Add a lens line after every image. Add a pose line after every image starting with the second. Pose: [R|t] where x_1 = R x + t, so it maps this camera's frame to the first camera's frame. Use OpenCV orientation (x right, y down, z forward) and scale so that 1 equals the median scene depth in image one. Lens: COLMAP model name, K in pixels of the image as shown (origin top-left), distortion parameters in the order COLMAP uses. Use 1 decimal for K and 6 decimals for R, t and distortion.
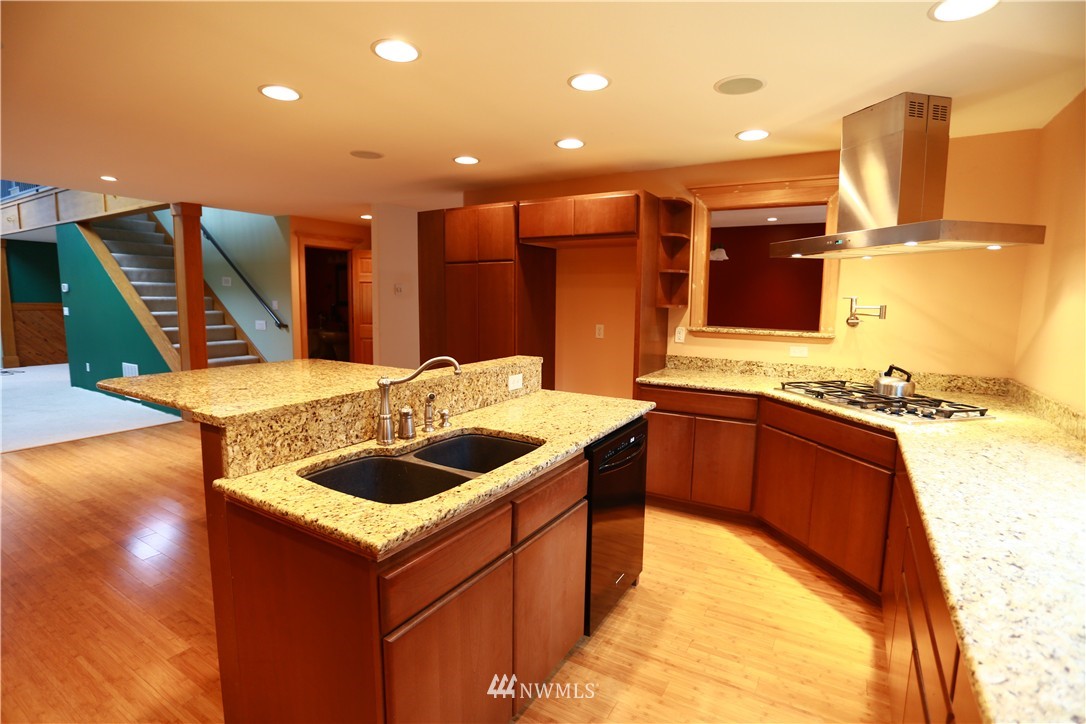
lens RADIAL K [[526.0, 0, 543.4], [0, 526.0, 362.0], [0, 0, 1]] dist [-0.043898, 0.005157]
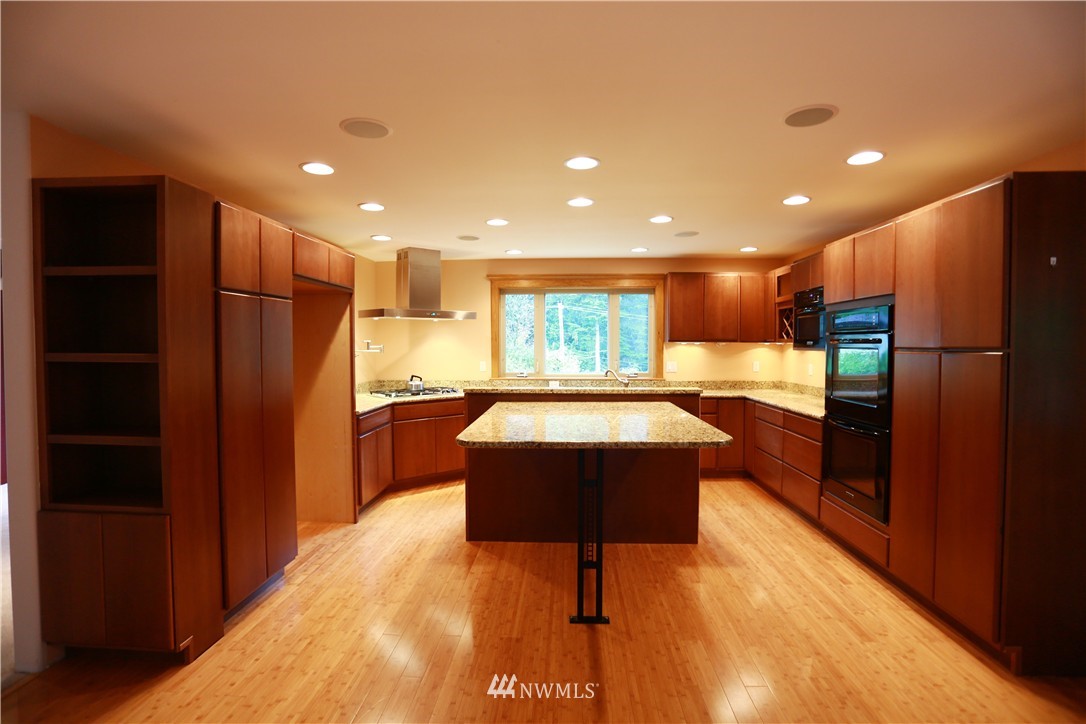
lens RADIAL K [[526.0, 0, 544.0], [0, 526.0, 360.2], [0, 0, 1]] dist [-0.043898, 0.005157]
pose [[-0.476160, -0.041002, 0.878402, -1.314124], [0.099058, 0.990053, 0.099910, -0.197755], [-0.873762, 0.134586, -0.467362, 1.470794]]
